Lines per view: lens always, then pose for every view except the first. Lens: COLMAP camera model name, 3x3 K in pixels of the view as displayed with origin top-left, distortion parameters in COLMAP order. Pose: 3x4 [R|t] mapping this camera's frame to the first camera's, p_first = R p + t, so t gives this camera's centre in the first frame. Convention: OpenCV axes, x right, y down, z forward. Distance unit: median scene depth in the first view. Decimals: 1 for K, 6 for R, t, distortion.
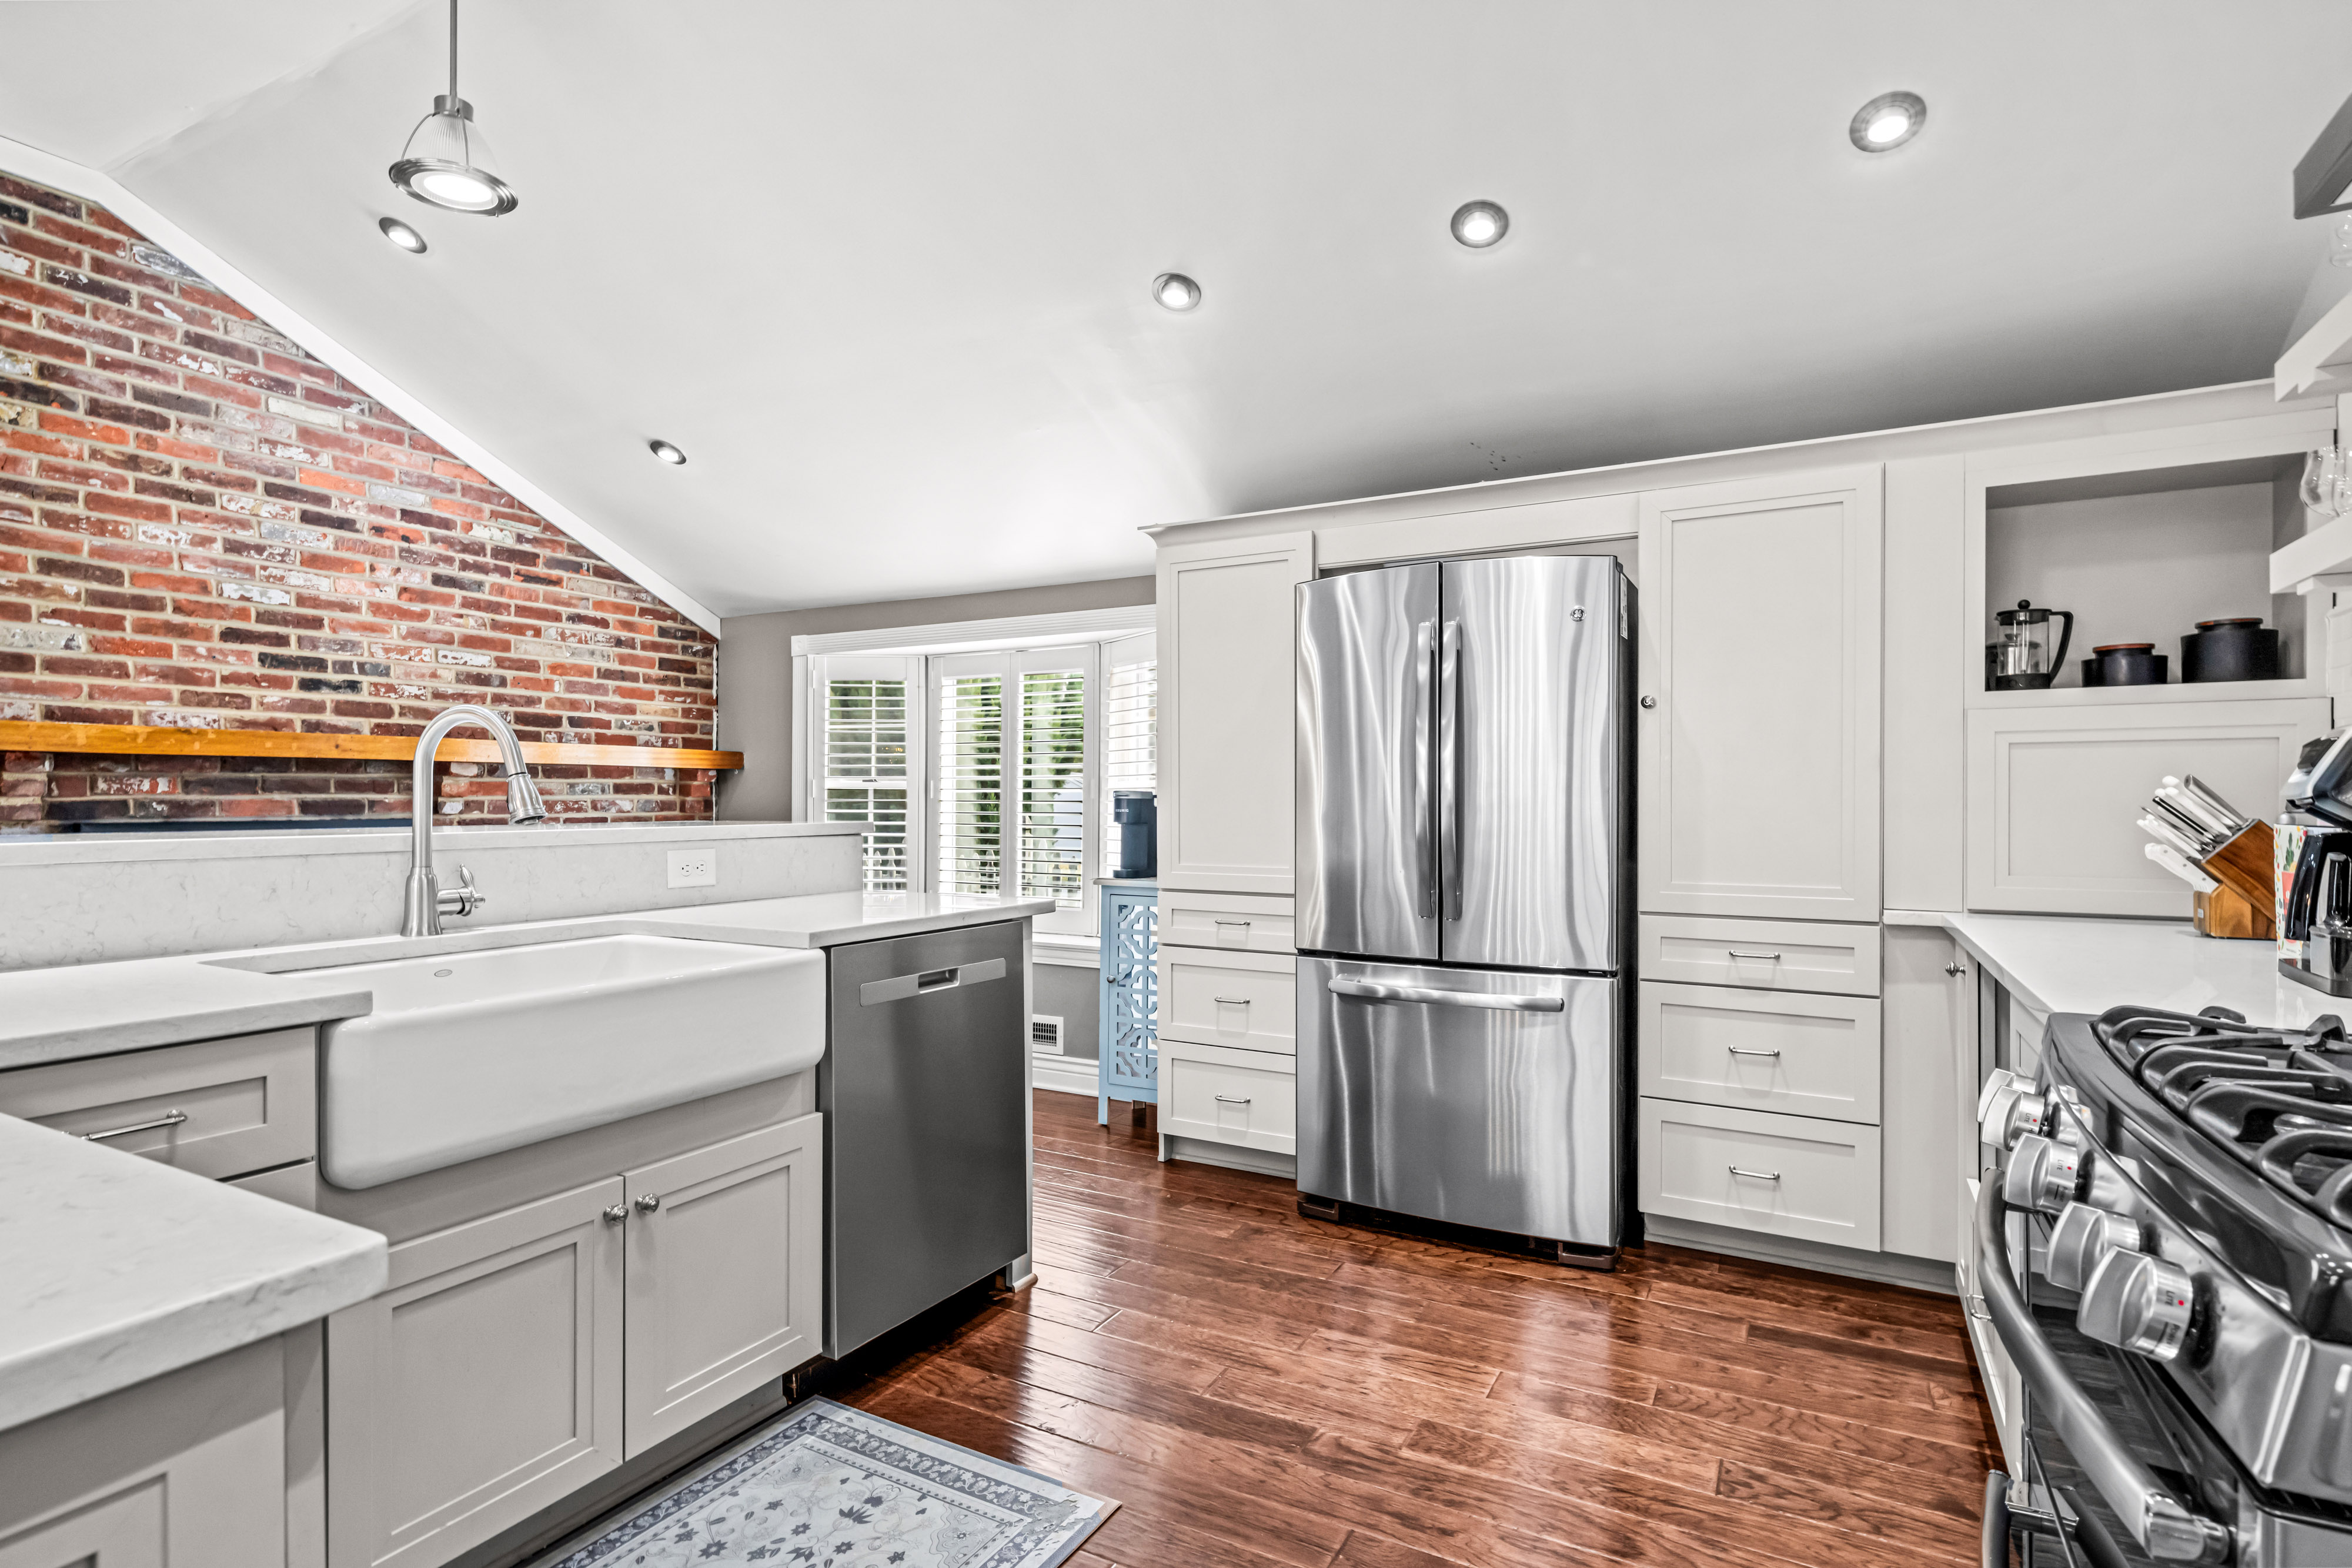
lens RADIAL K [[1176.2, 0, 1173.0], [0, 1176.2, 791.2], [0, 0, 1]] dist [0.000544, -0.000373]
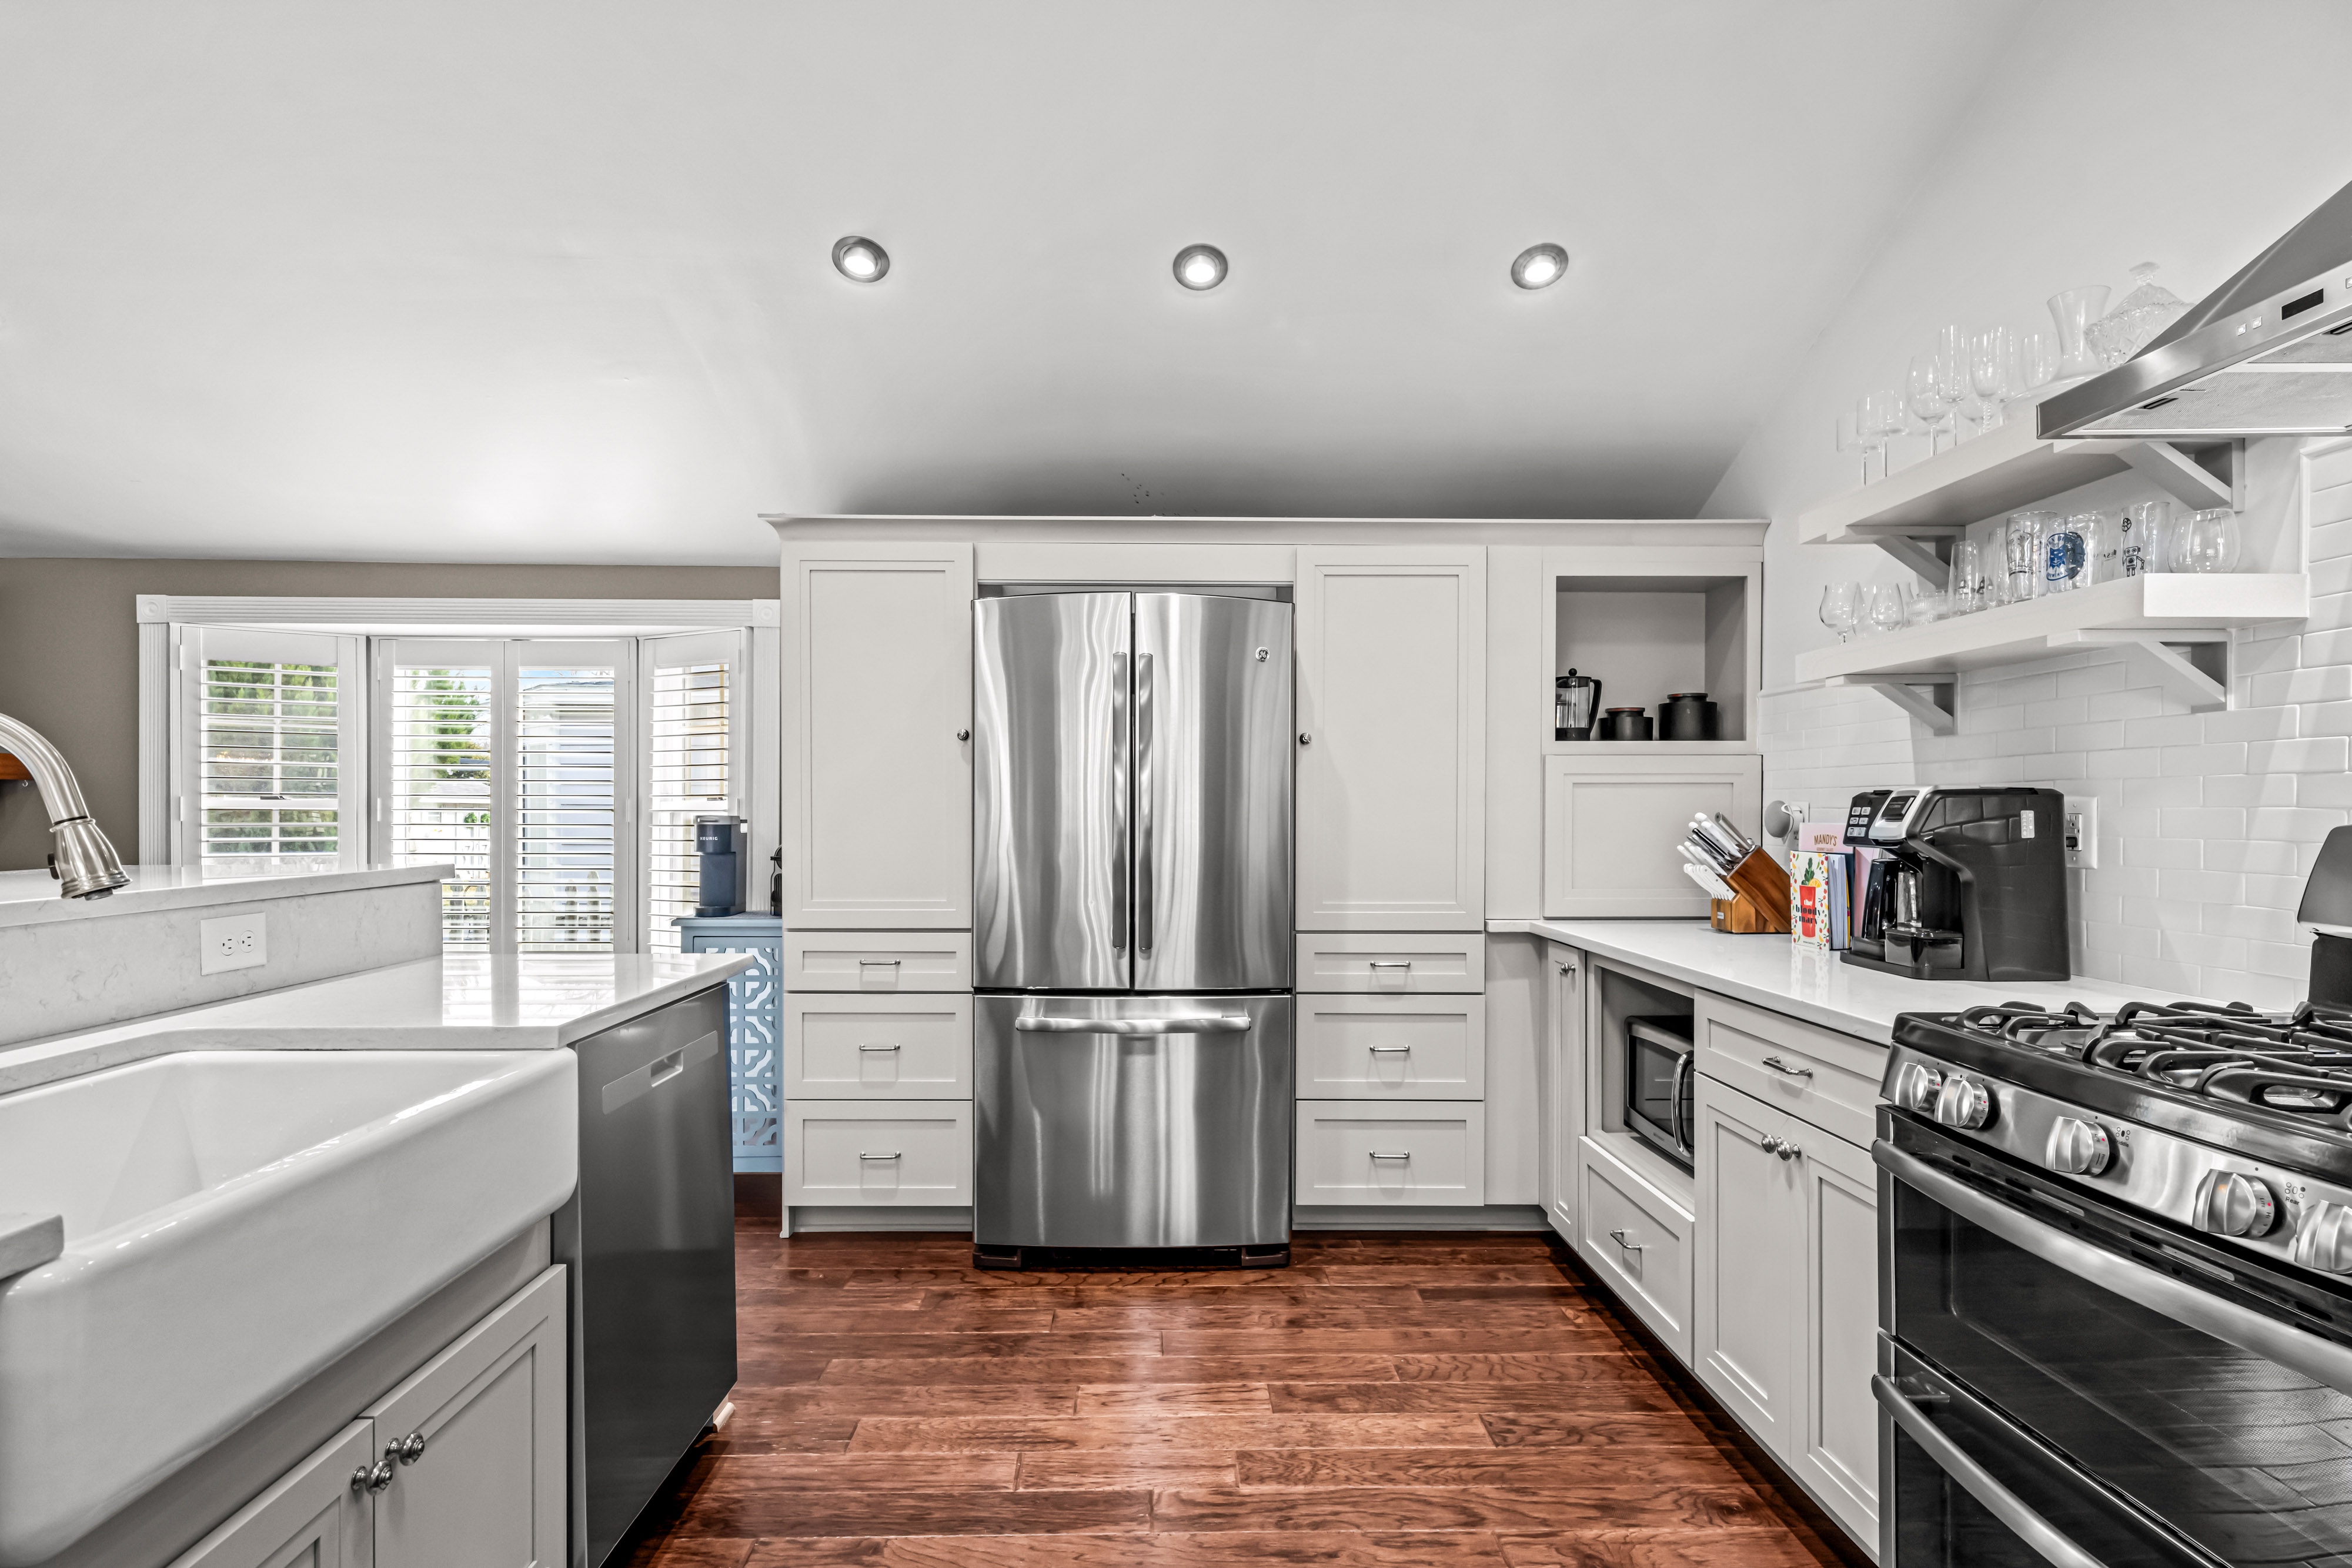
lens RADIAL K [[1183.0, 0, 1171.3], [0, 1183.0, 795.6], [0, 0, 1]] dist [0.002338, -0.000095]
pose [[0.864437, 0.004219, 0.502724, -0.199516], [-0.003890, 0.999991, -0.001702, -0.015984], [-0.502726, -0.000485, 0.864446, 0.084073]]
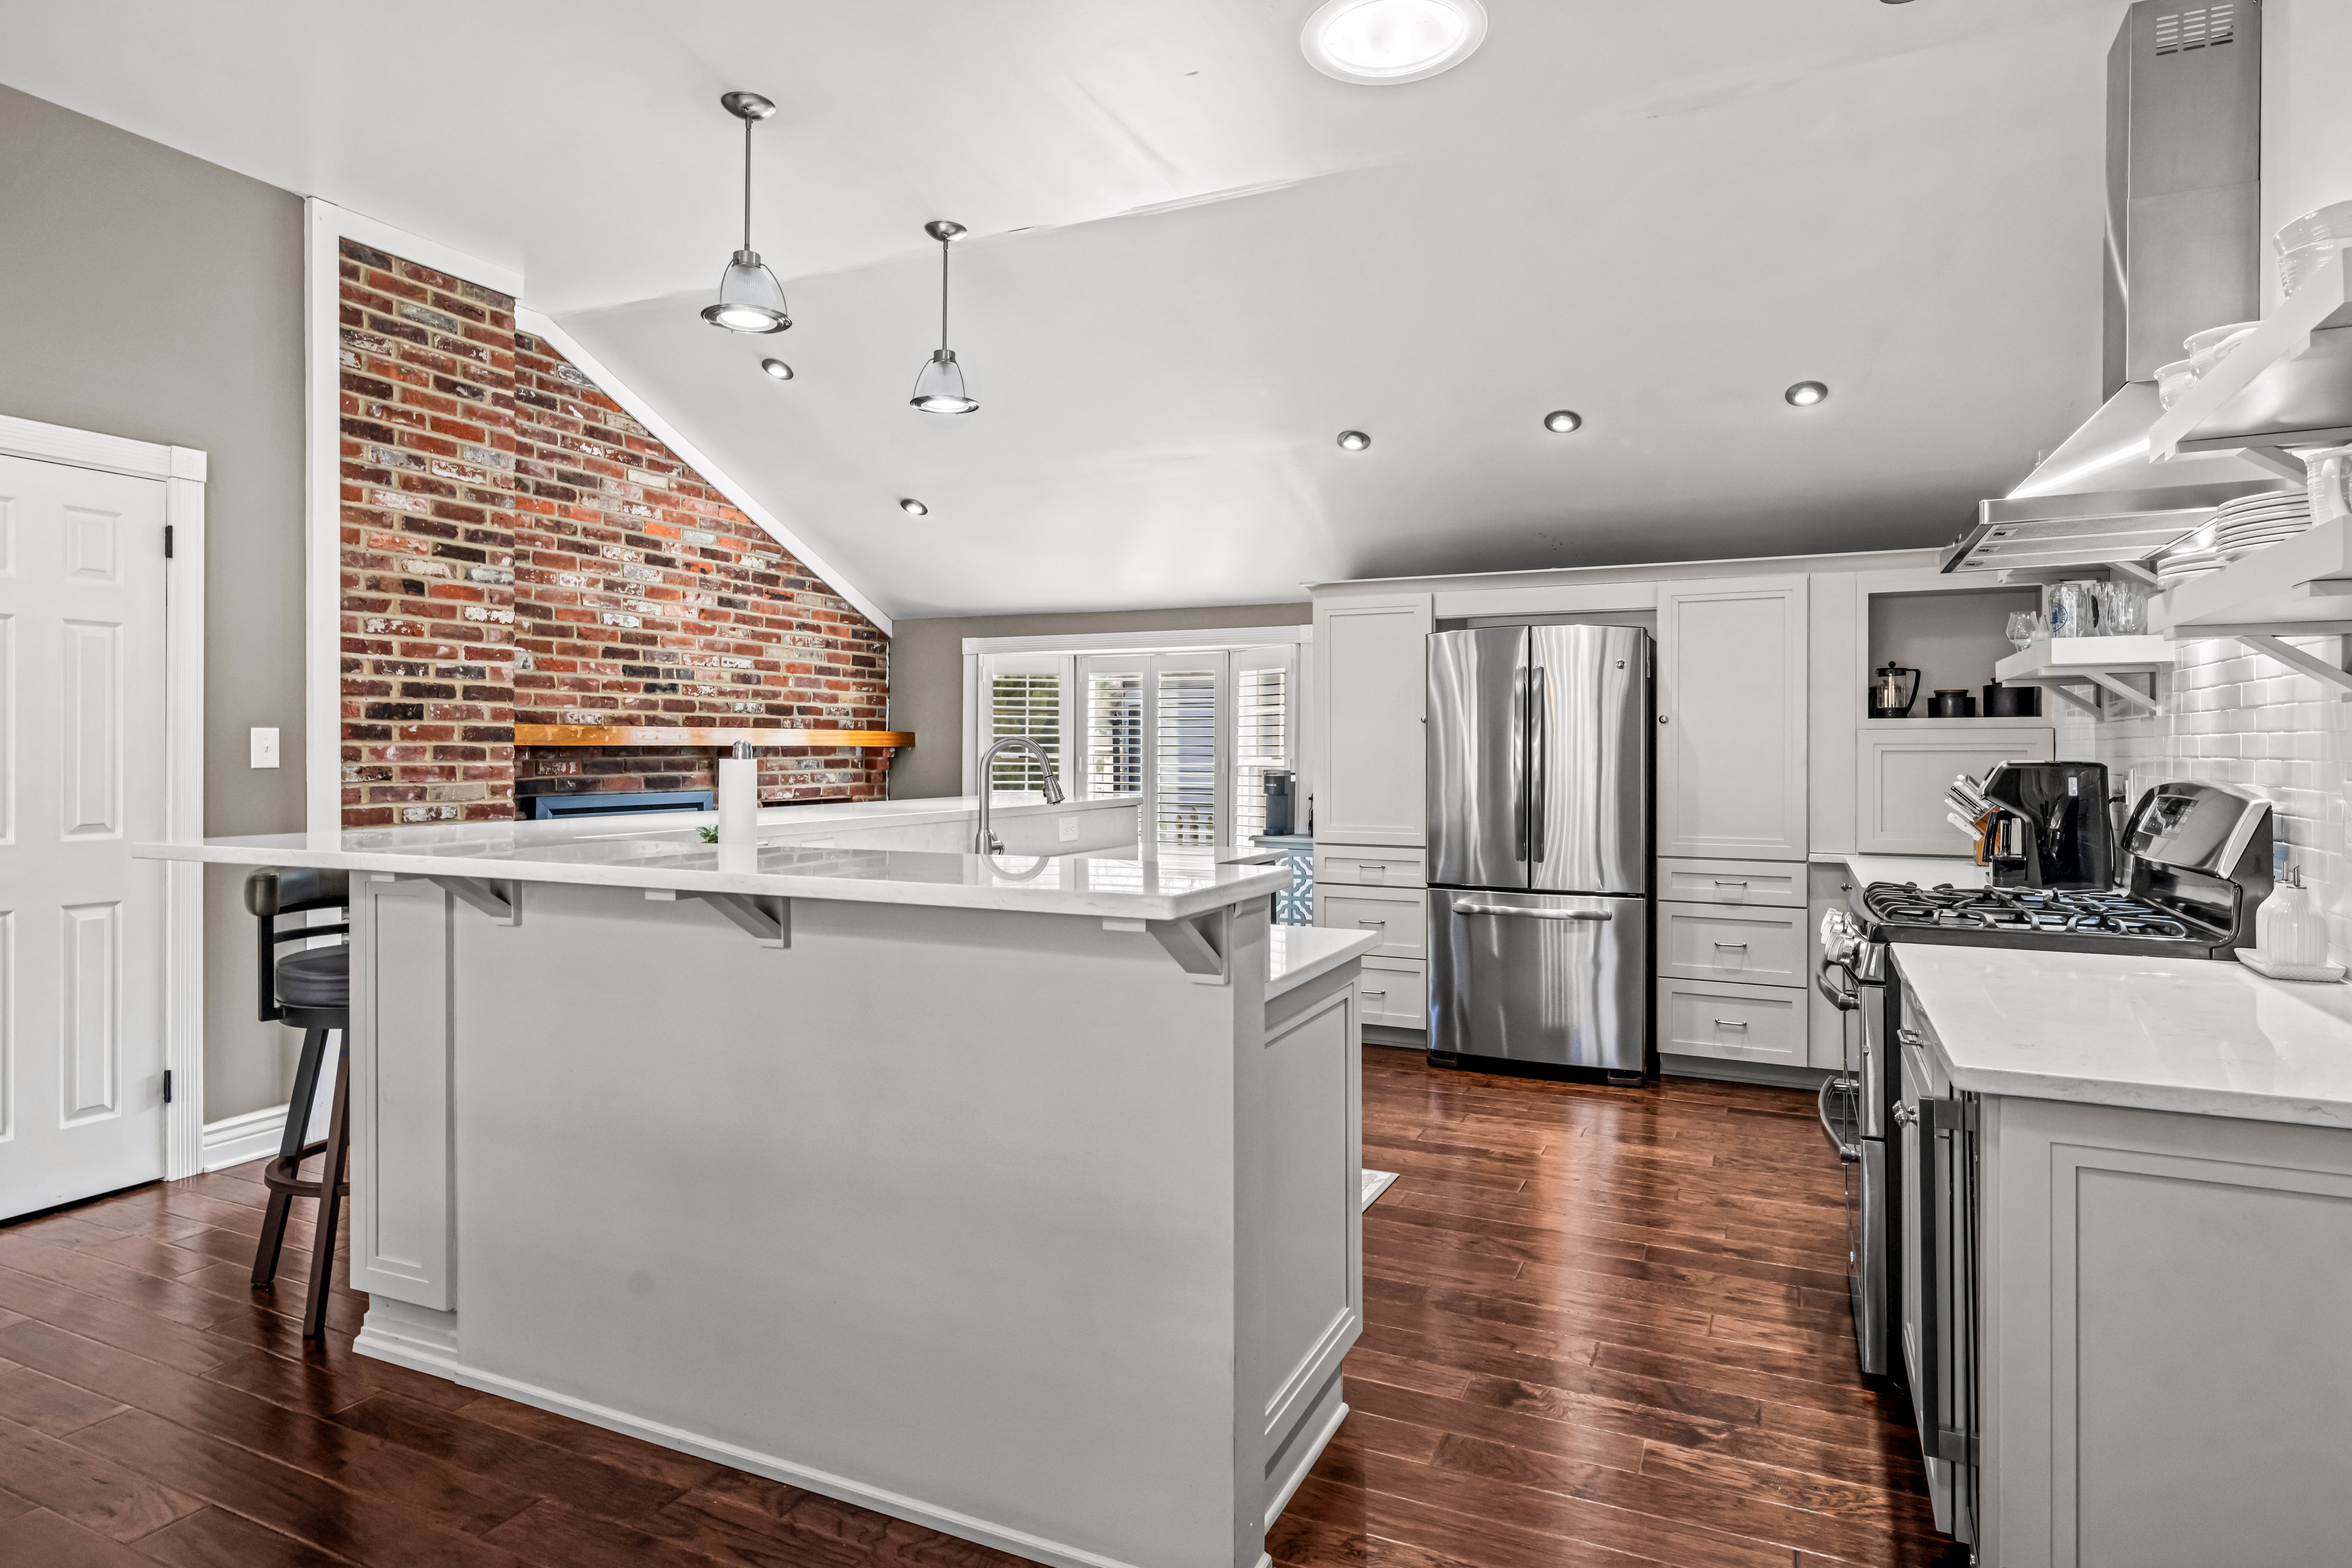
lens RADIAL K [[1309.7, 0, 1183.9], [0, 1309.7, 732.4], [0, 0, 1]] dist [0.001794, 0.000438]
pose [[0.997585, 0.002781, 0.069399, -0.262608], [-0.002304, 0.999973, -0.006956, -0.035219], [-0.069416, 0.006779, 0.997565, -0.512994]]
